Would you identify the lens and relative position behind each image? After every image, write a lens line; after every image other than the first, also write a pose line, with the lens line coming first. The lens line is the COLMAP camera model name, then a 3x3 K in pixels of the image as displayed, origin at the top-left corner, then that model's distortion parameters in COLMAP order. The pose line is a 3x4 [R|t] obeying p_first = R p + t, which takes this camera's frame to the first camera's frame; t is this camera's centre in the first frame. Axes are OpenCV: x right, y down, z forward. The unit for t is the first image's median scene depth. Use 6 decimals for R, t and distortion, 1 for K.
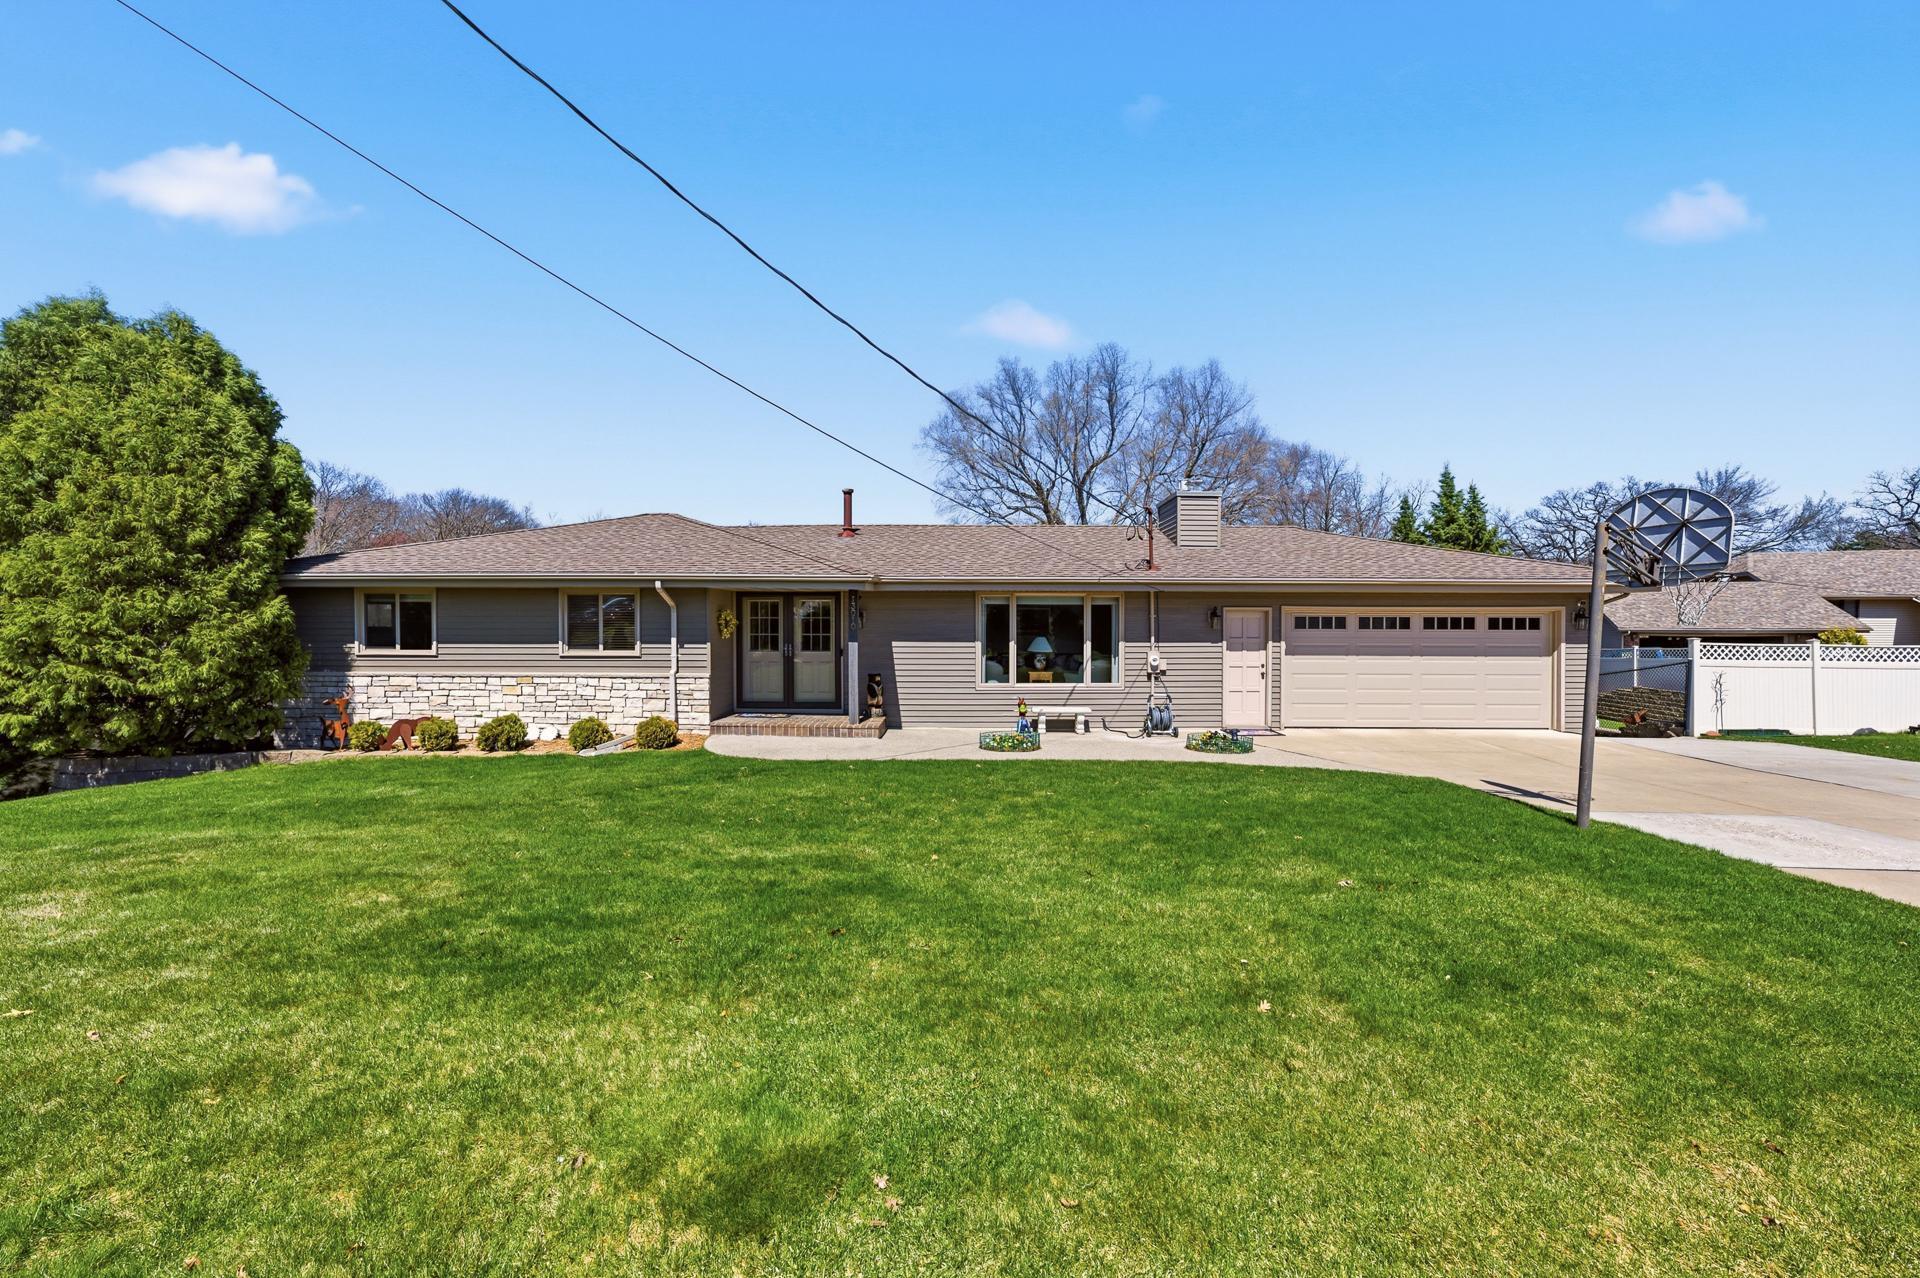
lens RADIAL K [[759.6, 0, 960.0], [0, 759.6, 639.0], [0, 0, 1]] dist [0.002780, 0.000481]
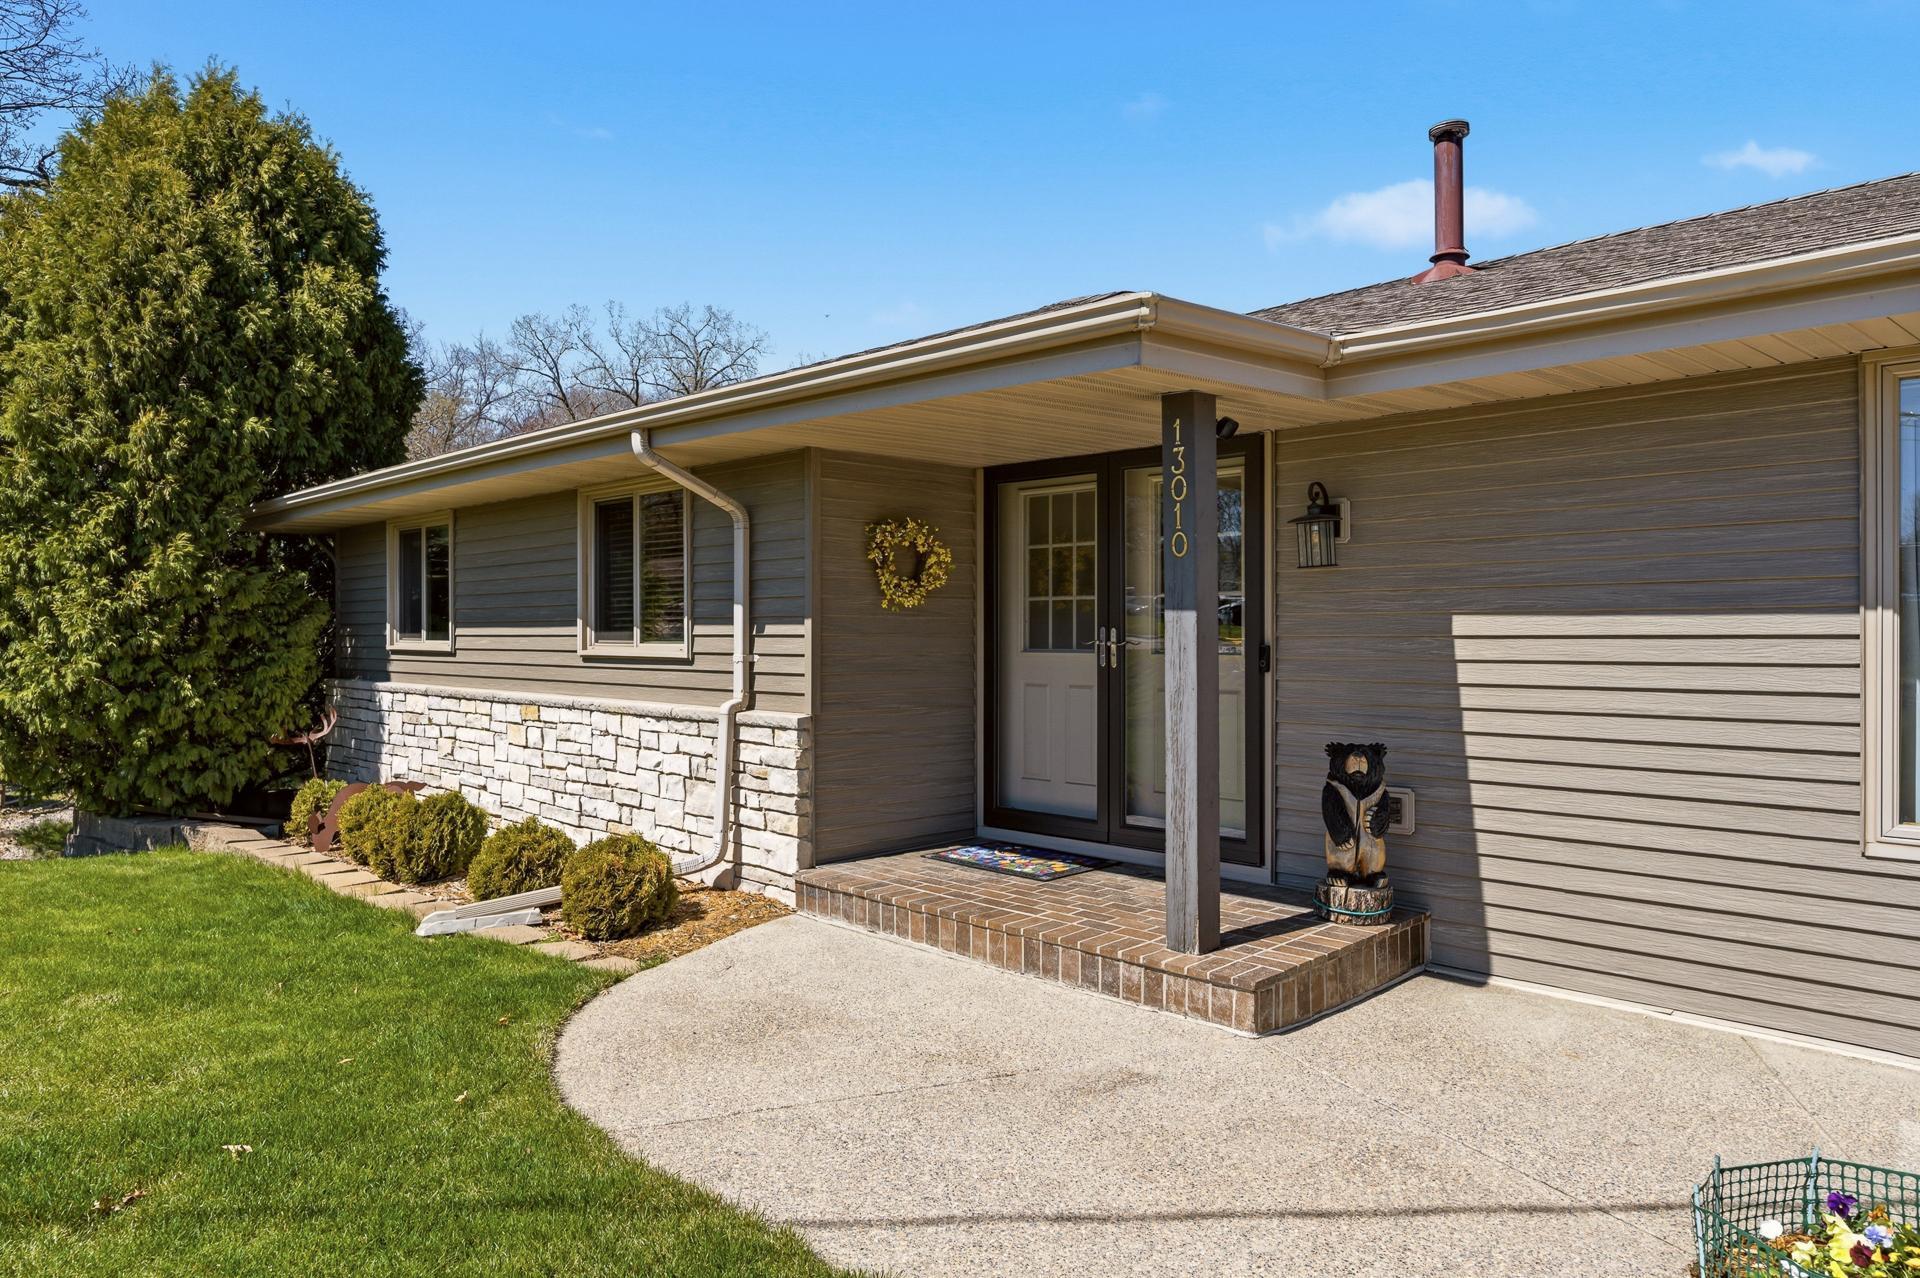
lens RADIAL K [[1274.3, 0, 960.0], [0, 1274.3, 639.0], [0, 0, 1]] dist [-0.000966, 0.000821]
pose [[0.705686, 0.000895, -0.708524, 0.098568], [-0.005644, 0.999975, -0.004357, 0.015046], [0.708502, 0.007074, 0.705673, 0.667429]]
